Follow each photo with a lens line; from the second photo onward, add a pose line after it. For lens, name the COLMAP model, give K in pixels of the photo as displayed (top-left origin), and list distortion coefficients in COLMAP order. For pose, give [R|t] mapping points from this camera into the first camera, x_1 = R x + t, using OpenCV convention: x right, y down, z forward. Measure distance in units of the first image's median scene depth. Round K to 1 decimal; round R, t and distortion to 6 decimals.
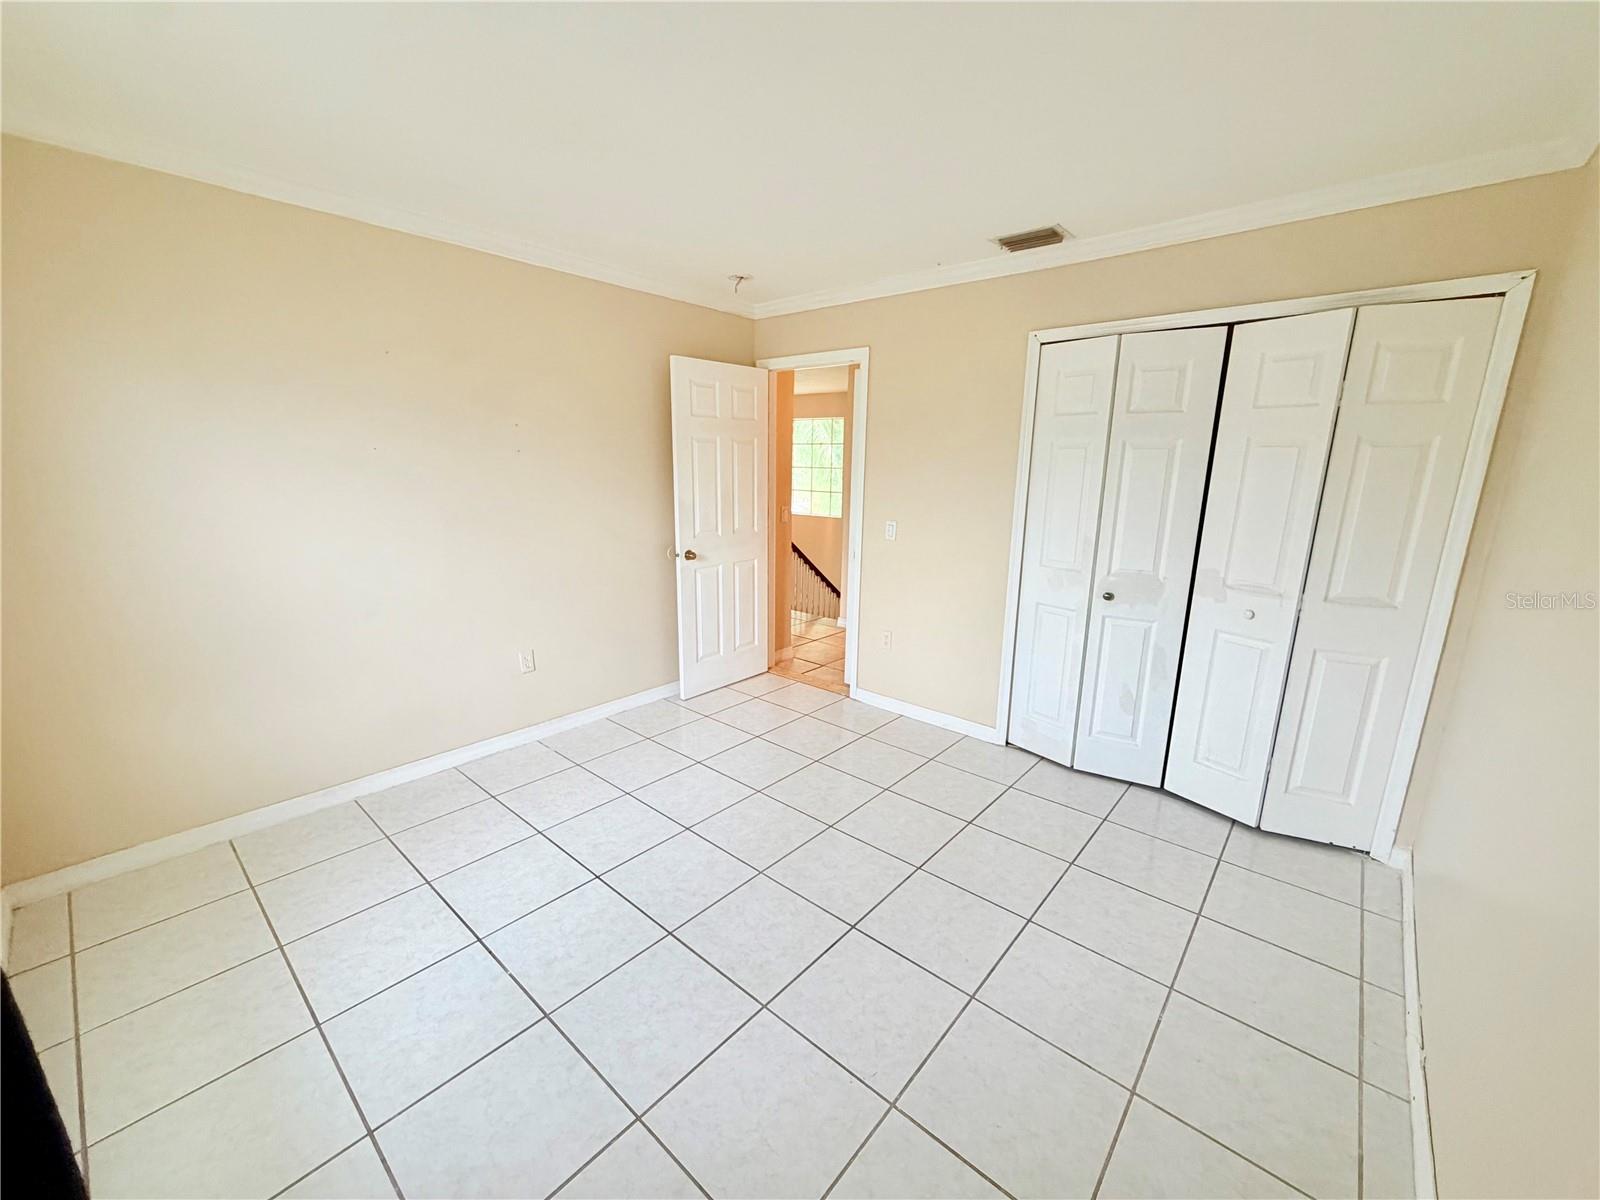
lens RADIAL K [[639.6, 0, 794.4], [0, 639.6, 600.4], [0, 0, 1]] dist [0.000789, 0.000754]
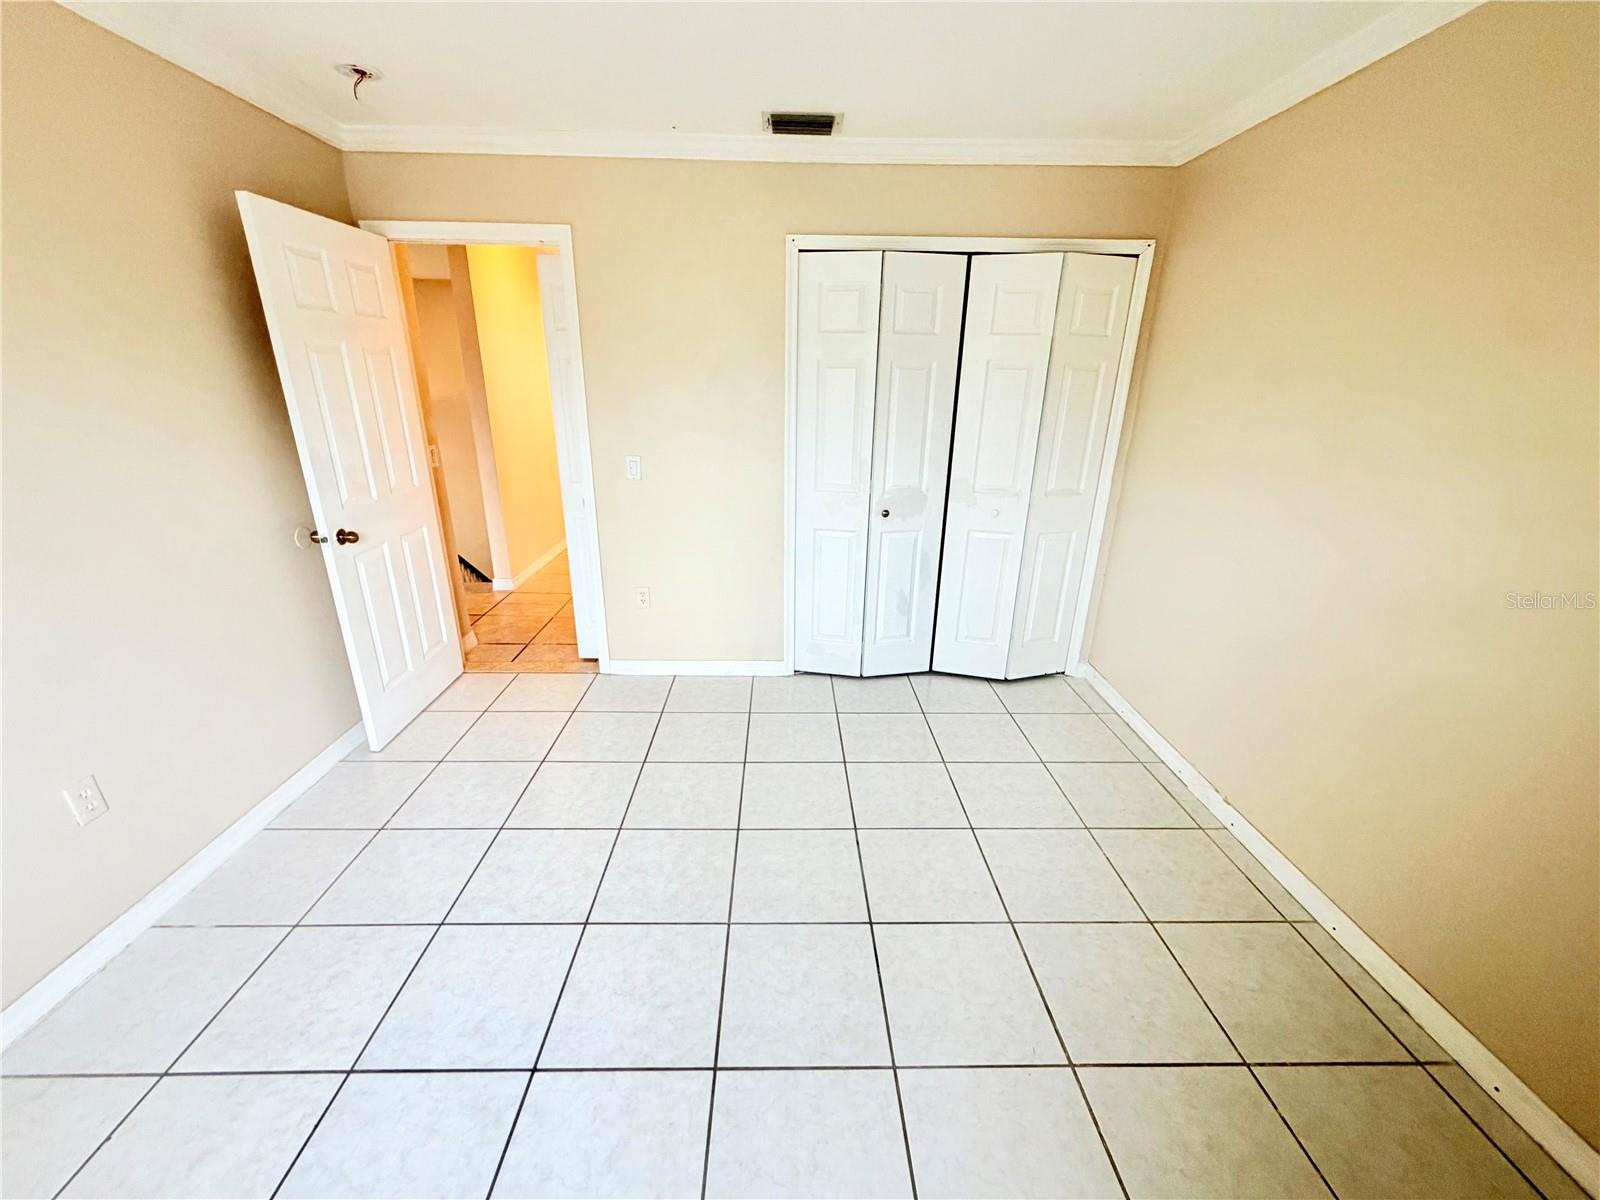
lens RADIAL K [[639.6, 0, 794.4], [0, 639.6, 600.4], [0, 0, 1]] dist [0.000789, 0.000754]
pose [[0.741843, -0.226937, 0.631006, -0.320688], [0.141329, 0.972770, 0.183697, -0.081295], [-0.655511, -0.047095, 0.753715, 0.288264]]
